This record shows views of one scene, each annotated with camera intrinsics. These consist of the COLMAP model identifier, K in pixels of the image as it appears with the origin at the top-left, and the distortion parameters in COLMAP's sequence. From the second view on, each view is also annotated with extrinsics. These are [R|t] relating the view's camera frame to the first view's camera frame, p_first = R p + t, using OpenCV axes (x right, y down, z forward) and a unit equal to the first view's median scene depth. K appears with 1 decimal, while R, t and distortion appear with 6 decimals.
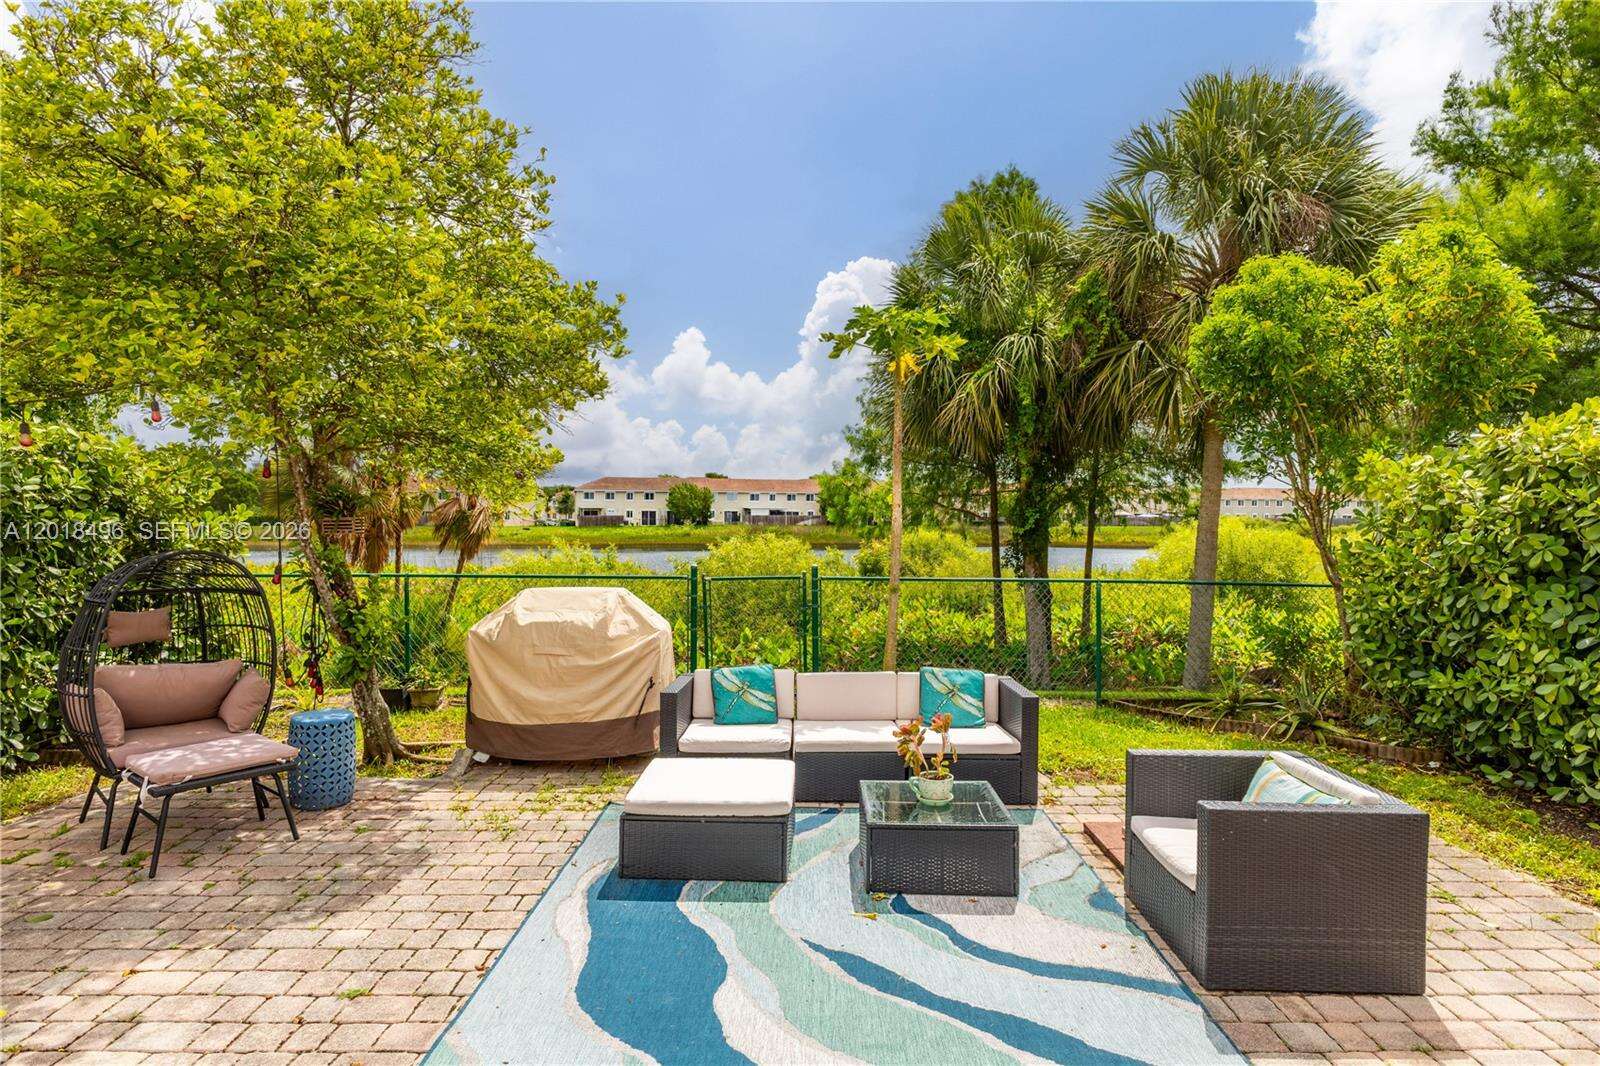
lens RADIAL K [[876.4, 0, 794.4], [0, 876.4, 544.9], [0, 0, 1]] dist [-0.003108, 0.001422]
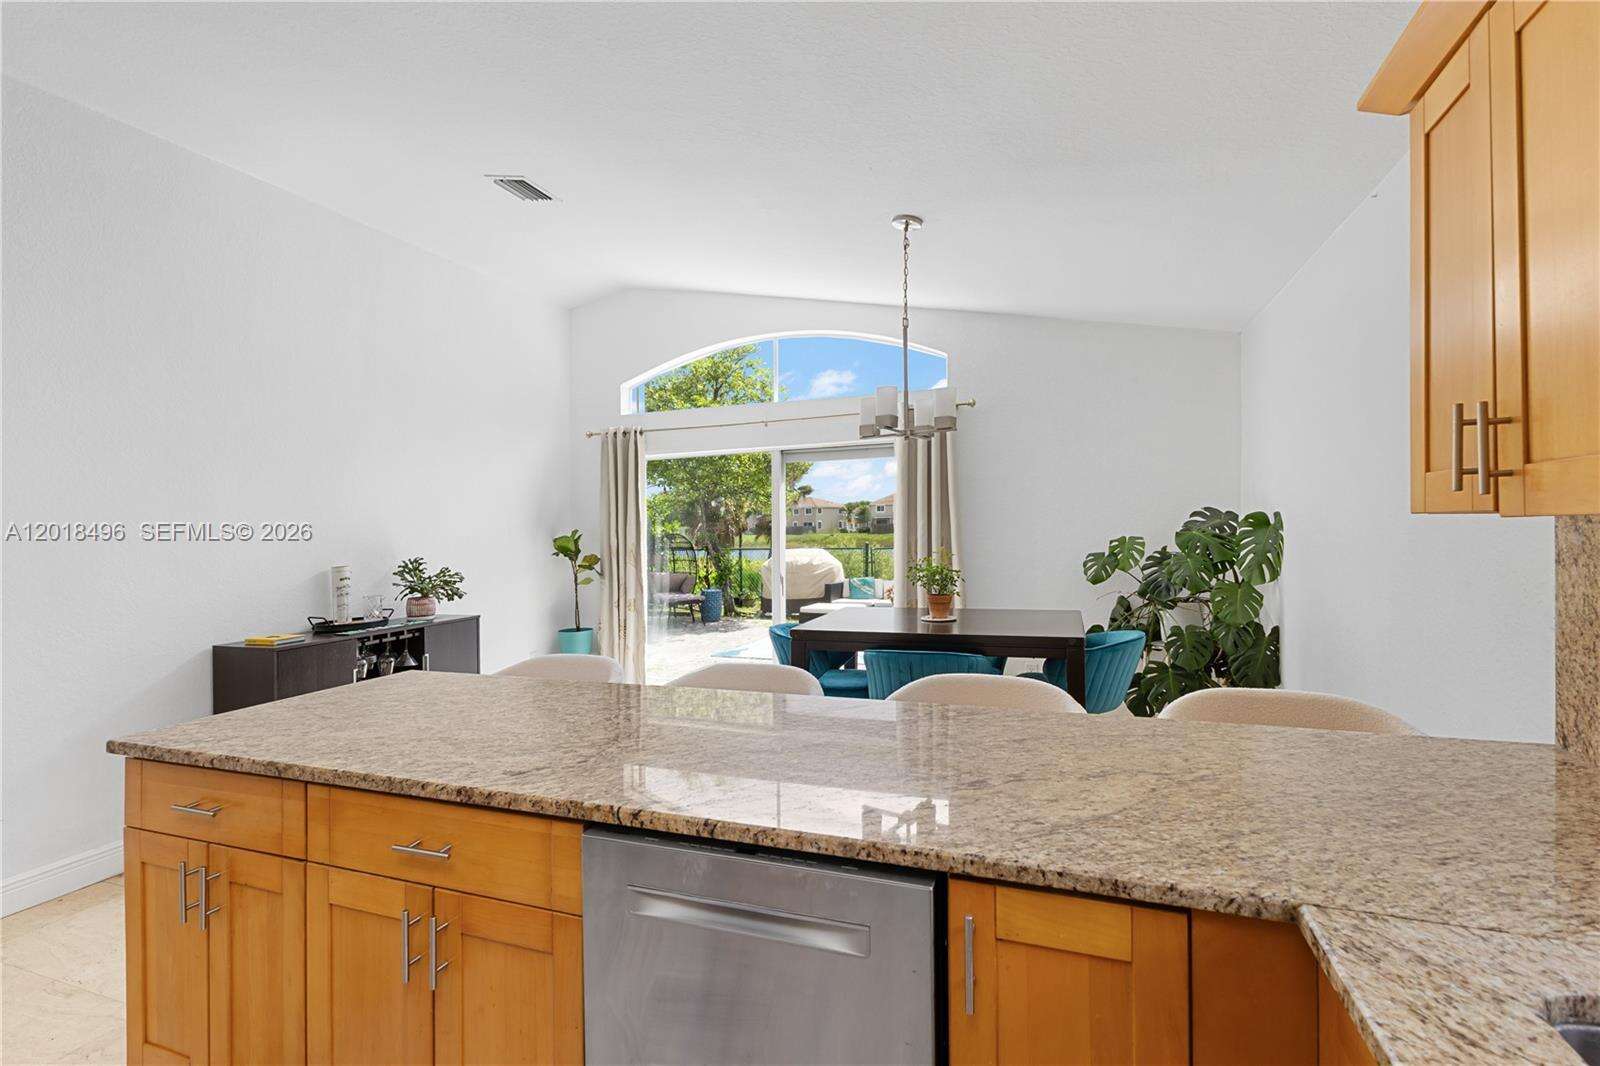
lens RADIAL K [[704.0, 0, 806.9], [0, 704.0, 538.5], [0, 0, 1]] dist [0.009751, -0.000519]
pose [[0.943757, -0.013301, -0.330372, 0.463272], [0.009240, 0.999861, -0.013861, 0.054405], [0.330510, 0.010028, 0.943749, -0.954751]]
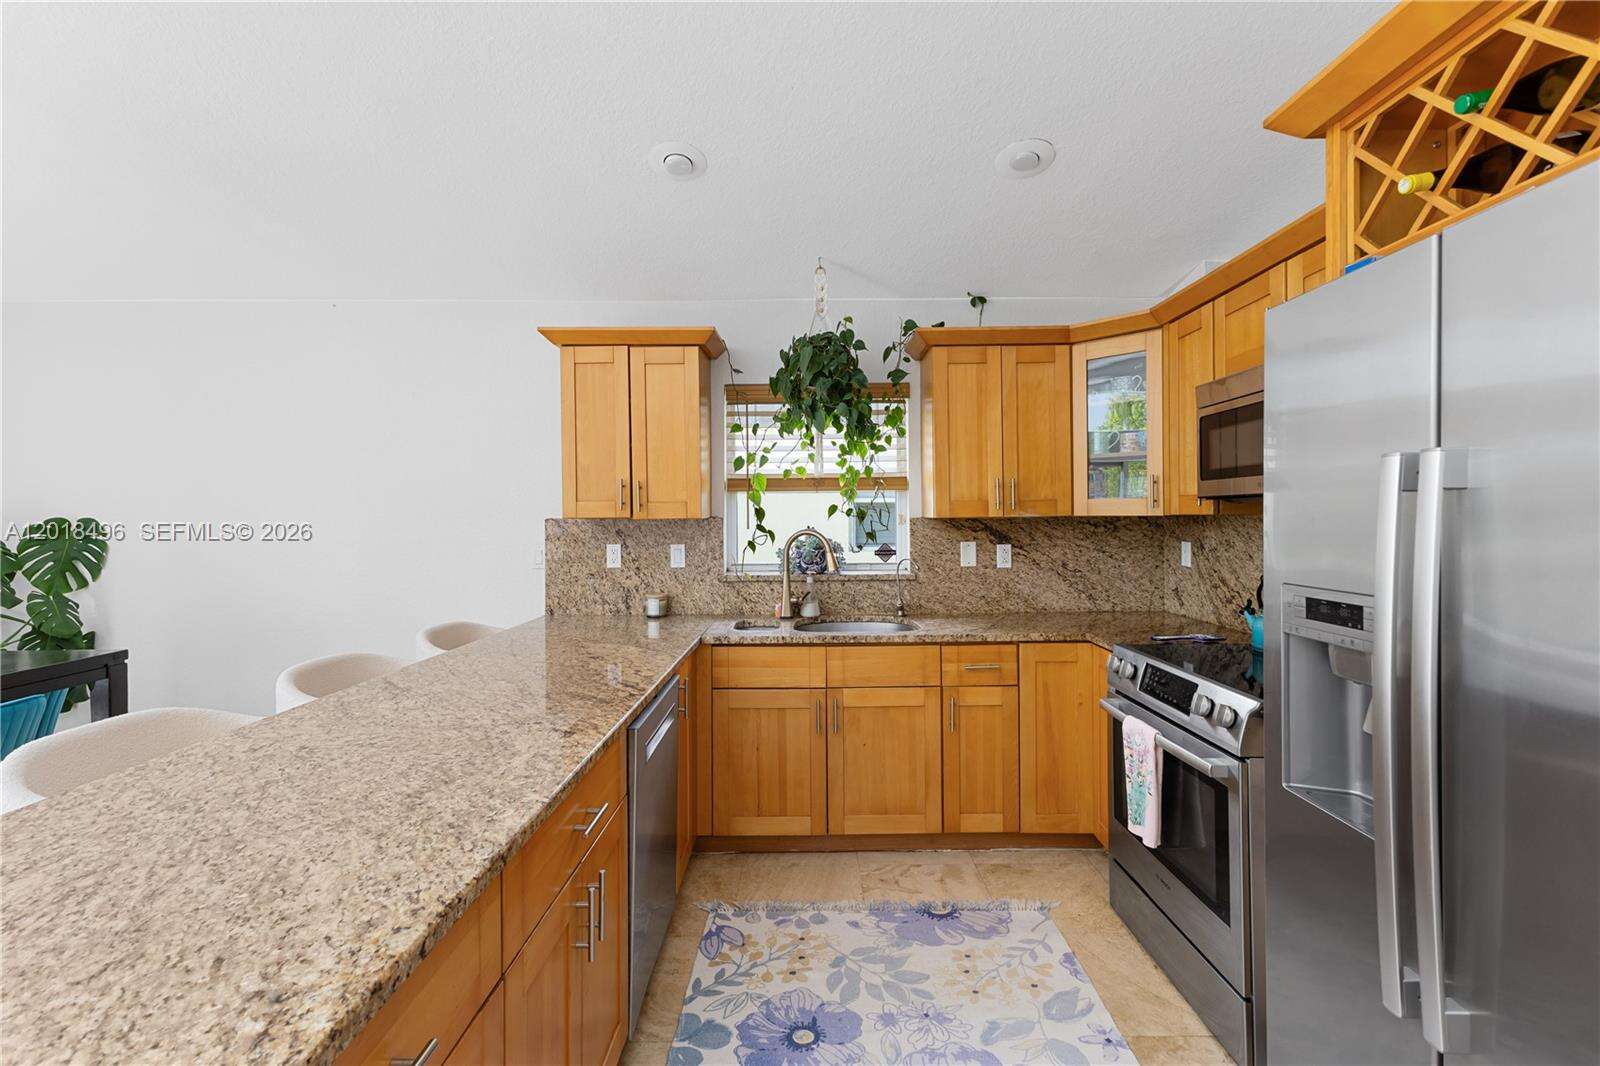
lens RADIAL K [[704.0, 0, 810.6], [0, 704.0, 519.2], [0, 0, 1]] dist [0.009751, -0.000519]
pose [[-0.013488, 0.003677, 0.999902, 0.037594], [0.040396, 0.999179, -0.003129, 0.054896], [-0.999093, 0.040350, -0.013626, -0.852513]]
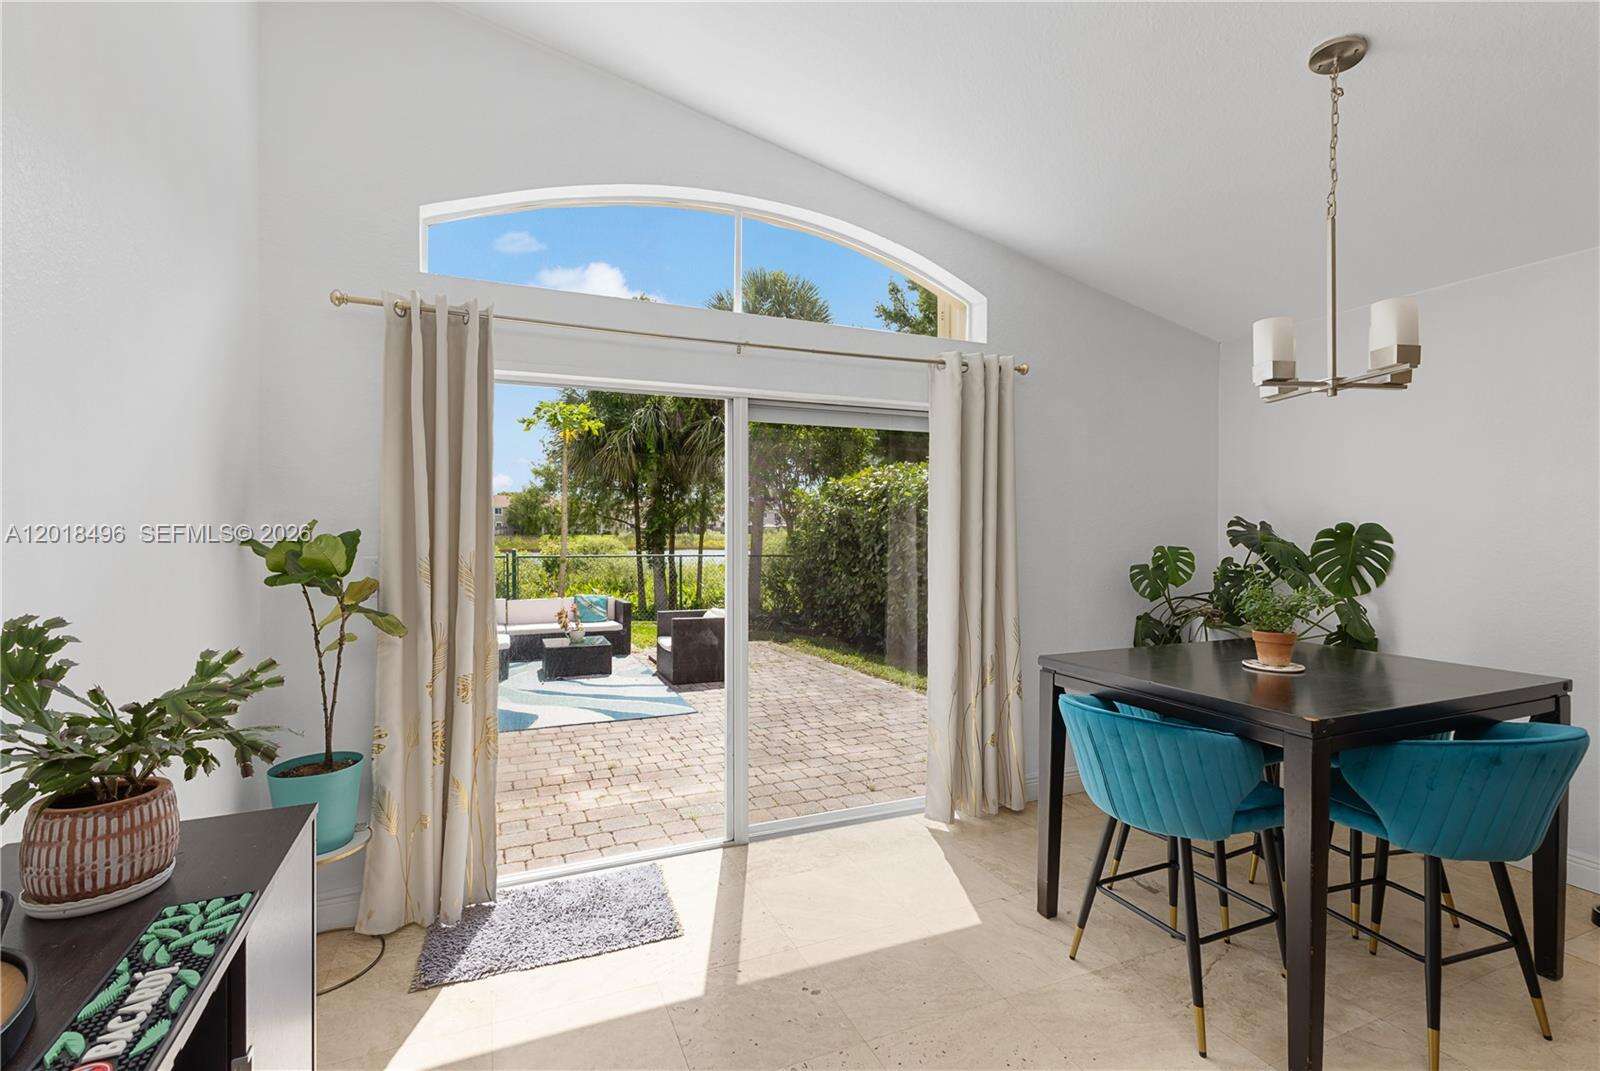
lens RADIAL K [[717.2, 0, 768.1], [0, 717.2, 529.5], [0, 0, 1]] dist [-0.000829, 0.000011]
pose [[0.929597, 0.002970, 0.368566, -0.042837], [0.008270, 0.999548, -0.028911, 0.046041], [-0.368485, 0.029924, 0.929152, -0.632588]]
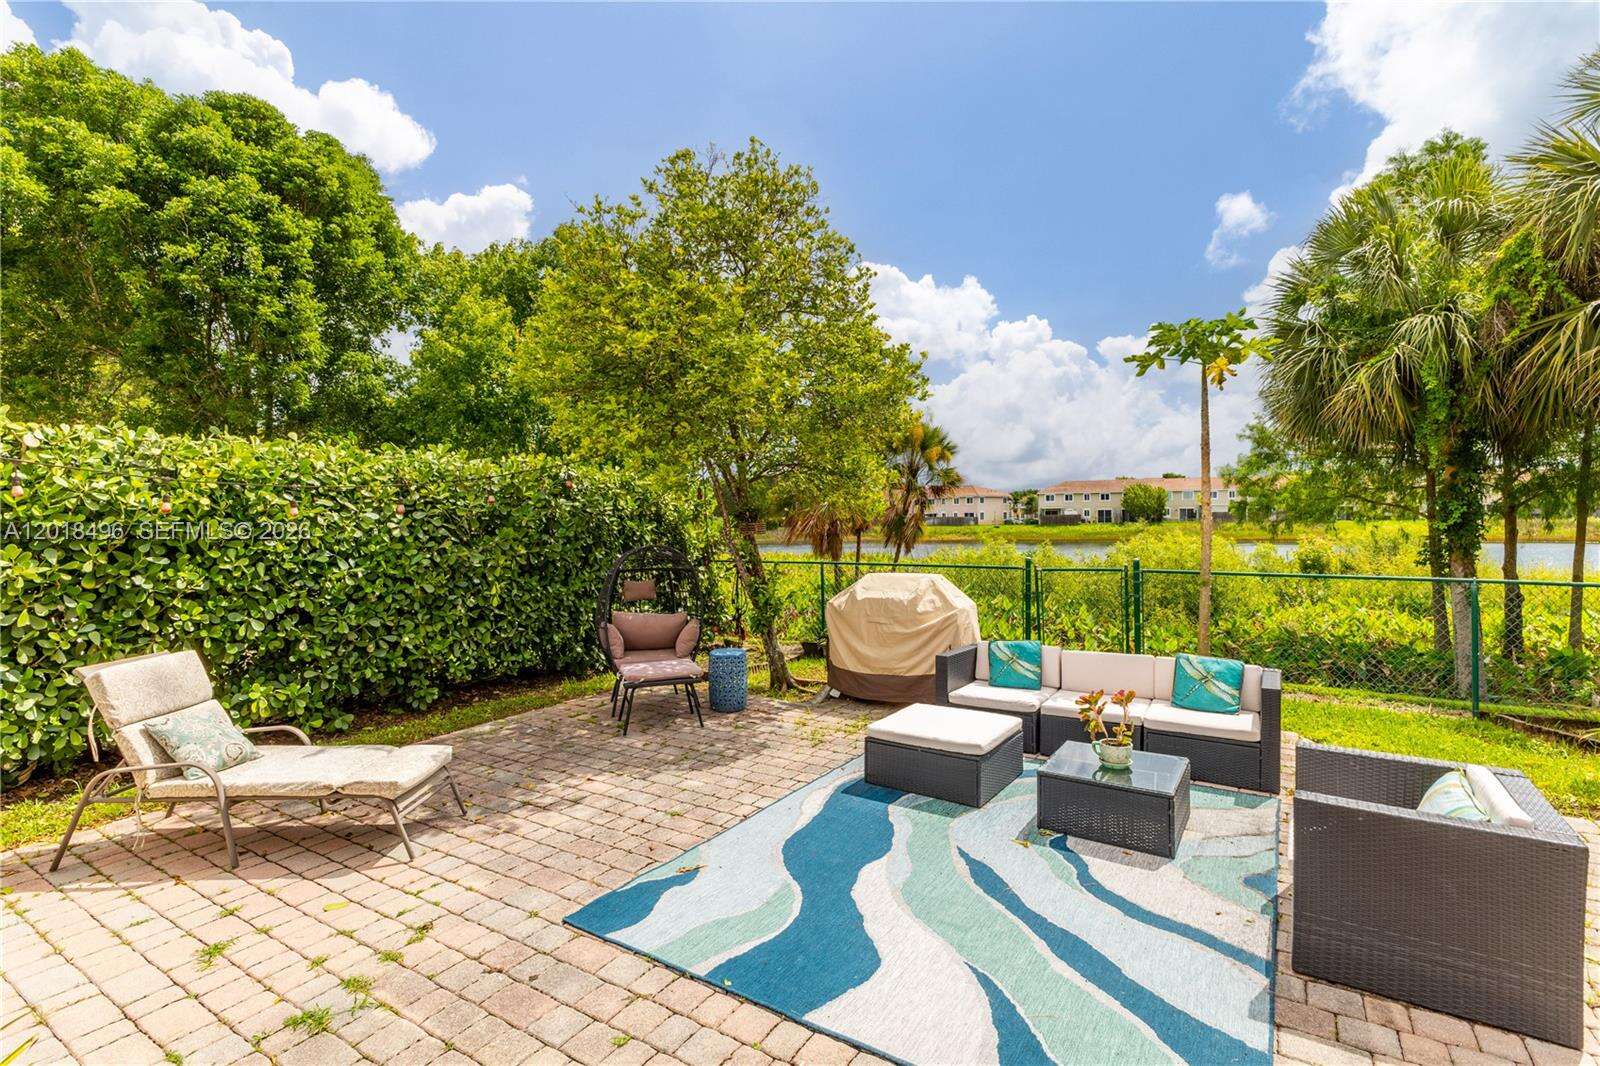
lens RADIAL K [[731.5, 0, 800.9], [0, 731.5, 535.7], [0, 0, 1]] dist [-0.000005, -0.001346]
pose [[0.846366, -0.004327, -0.532584, 0.235723], [0.001035, 0.999978, -0.006479, -0.002229], [0.532600, 0.004932, 0.846353, -0.025929]]
